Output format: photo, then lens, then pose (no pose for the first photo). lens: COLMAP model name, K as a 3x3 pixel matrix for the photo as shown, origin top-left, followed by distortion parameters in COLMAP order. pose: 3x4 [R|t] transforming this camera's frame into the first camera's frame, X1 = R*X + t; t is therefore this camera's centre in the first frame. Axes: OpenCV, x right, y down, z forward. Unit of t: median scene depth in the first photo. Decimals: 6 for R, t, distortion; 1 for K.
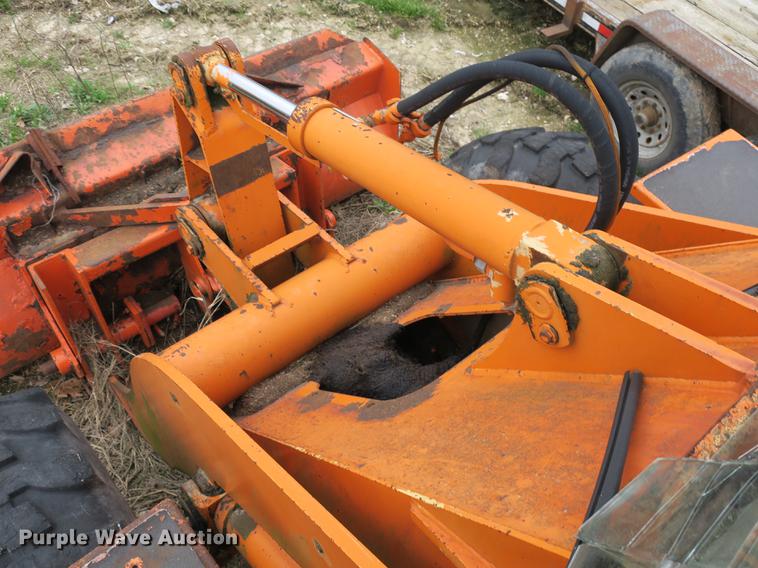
lens RADIAL K [[665.2, 0, 382.3], [0, 665.2, 280.7], [0, 0, 1]] dist [-0.009520, 0.009490]
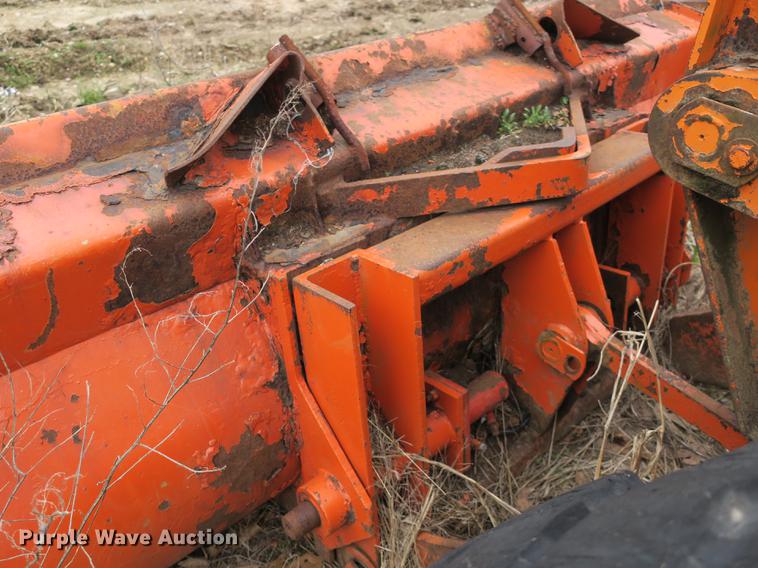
lens RADIAL K [[665.2, 0, 374.2], [0, 665.2, 284.4], [0, 0, 1]] dist [-0.009520, 0.009490]
pose [[0.996824, -0.077307, 0.019111, -0.460621], [0.079493, 0.951659, -0.296692, 0.118760], [0.004749, 0.297269, 0.954782, 0.526176]]
